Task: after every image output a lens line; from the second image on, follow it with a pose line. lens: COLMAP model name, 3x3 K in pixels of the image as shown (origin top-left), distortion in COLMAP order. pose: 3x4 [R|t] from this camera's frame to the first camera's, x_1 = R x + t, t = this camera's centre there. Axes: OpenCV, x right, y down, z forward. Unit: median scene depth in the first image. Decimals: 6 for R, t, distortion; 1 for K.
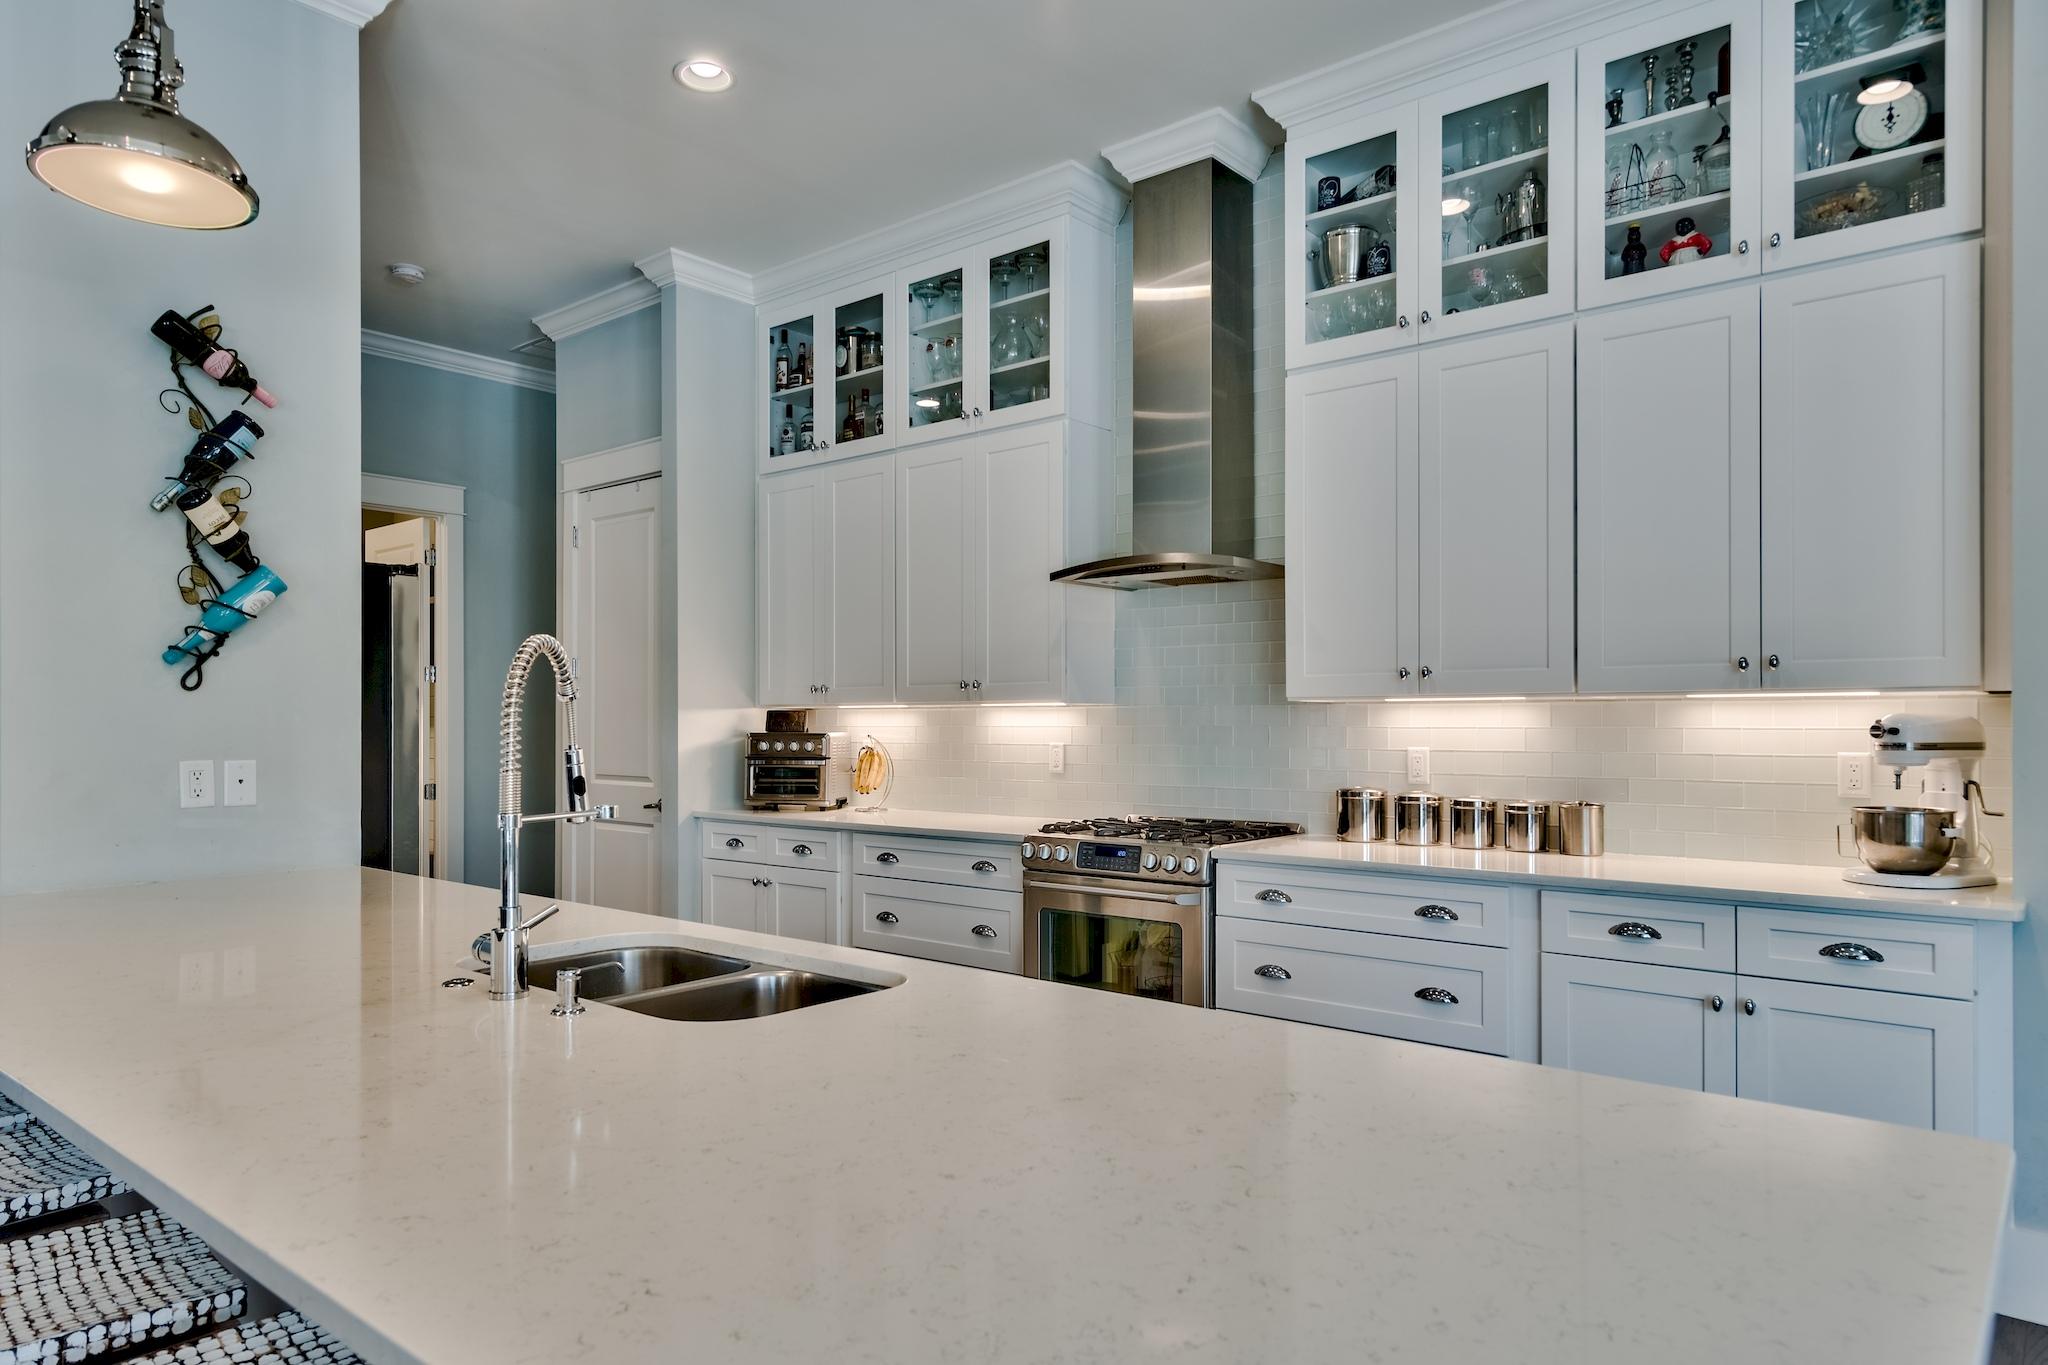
lens RADIAL K [[1241.7, 0, 1060.1], [0, 1241.7, 752.5], [0, 0, 1]] dist [0.017247, -0.001677]
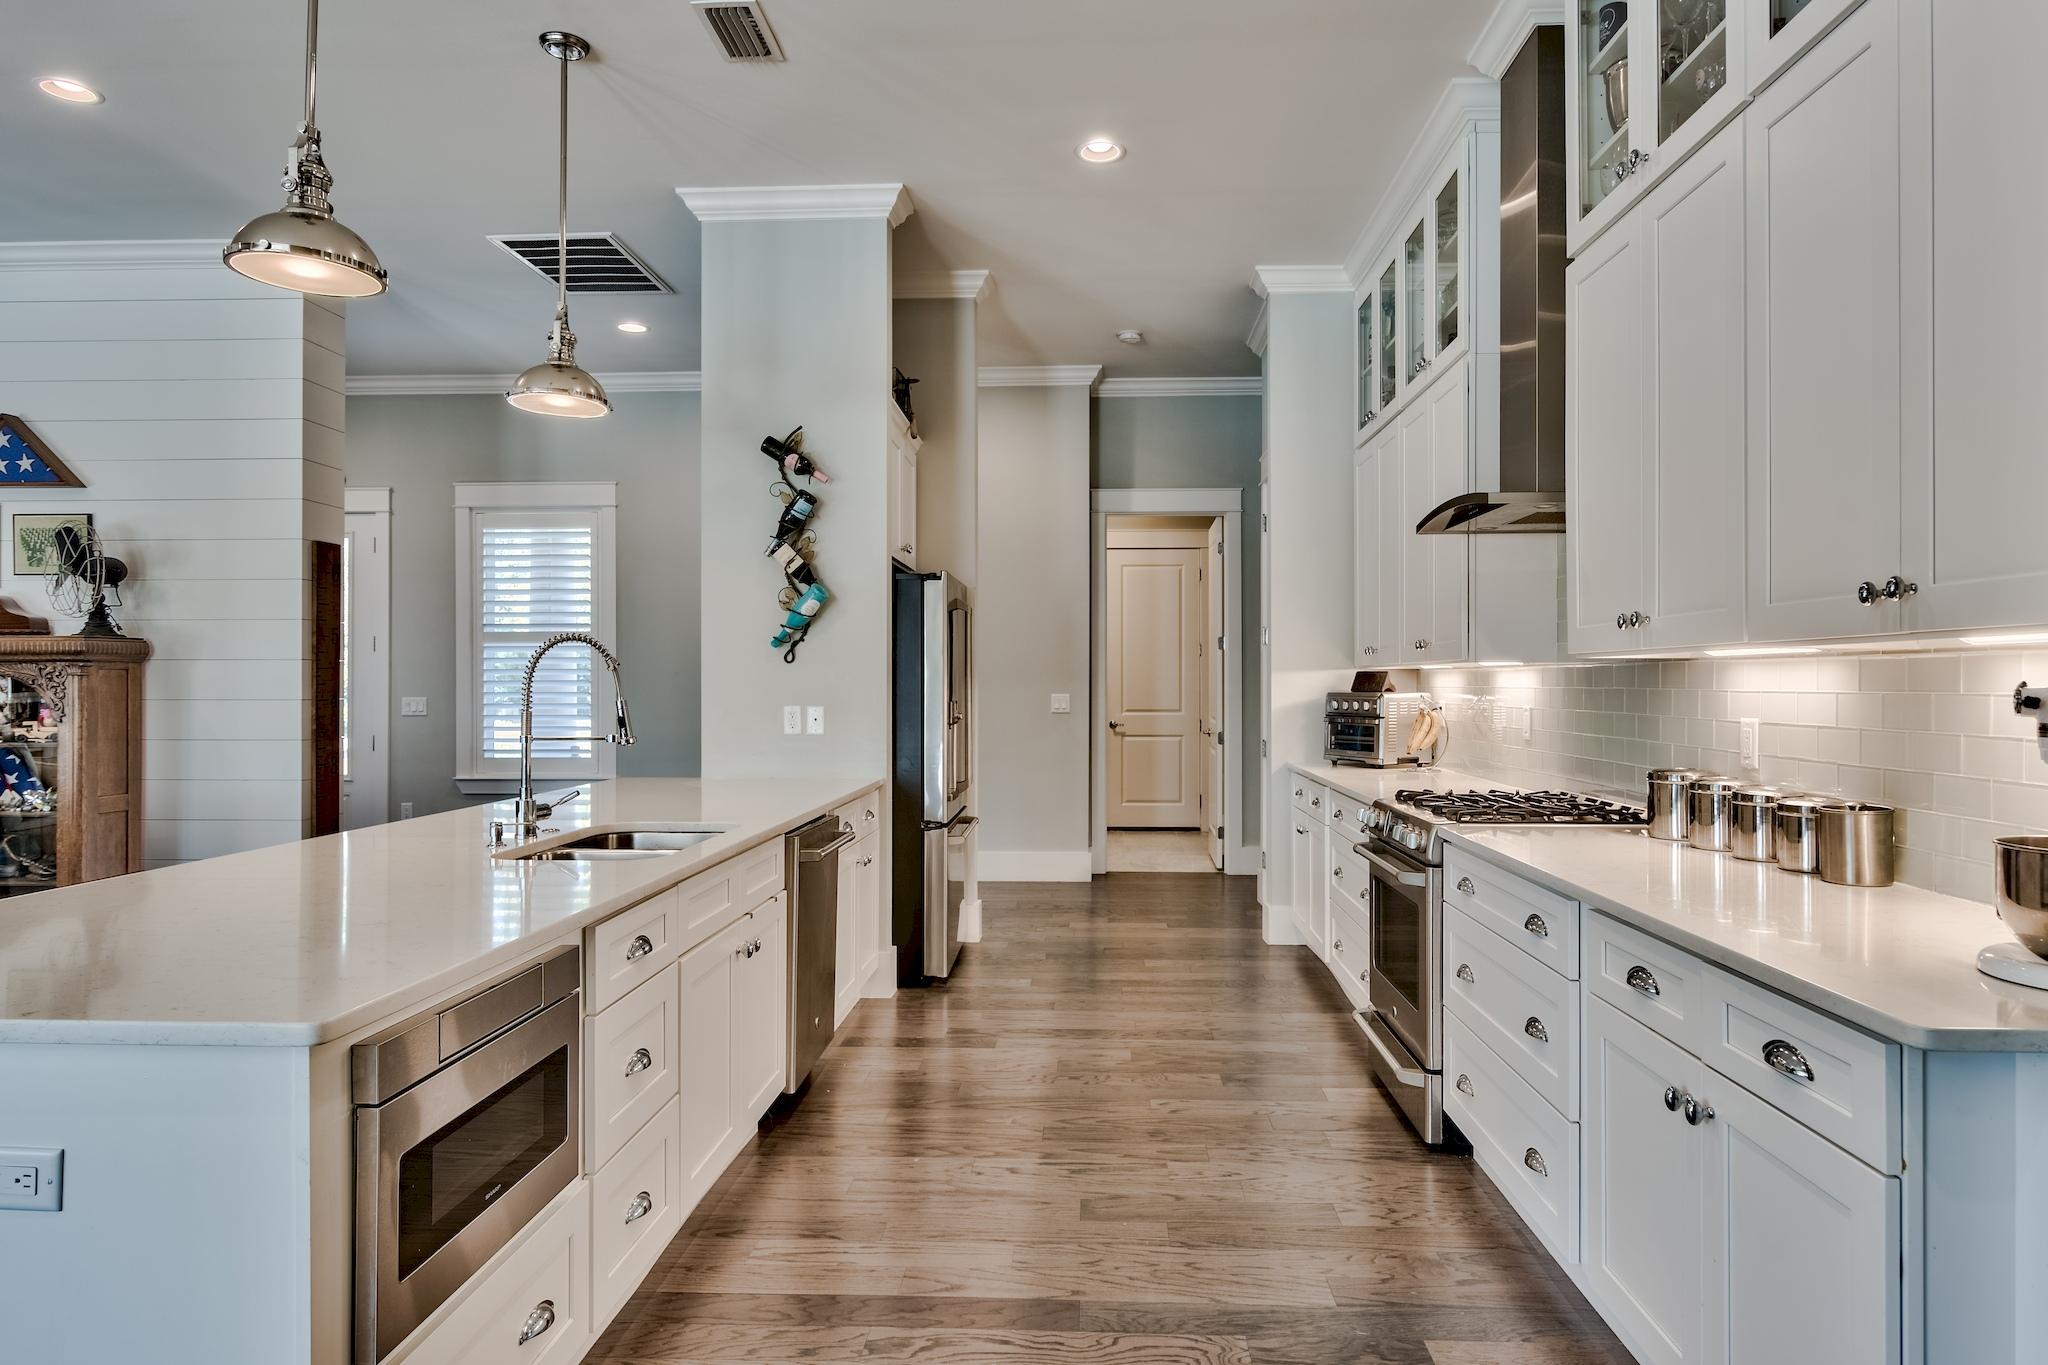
lens RADIAL K [[1213.2, 0, 1066.2], [0, 1213.2, 720.6], [0, 0, 1]] dist [-0.006419, -0.000236]
pose [[0.612241, 0.025960, -0.790245, 0.645909], [-0.019437, 0.999653, 0.017780, -0.008172], [0.790432, 0.004475, 0.612533, 0.257209]]
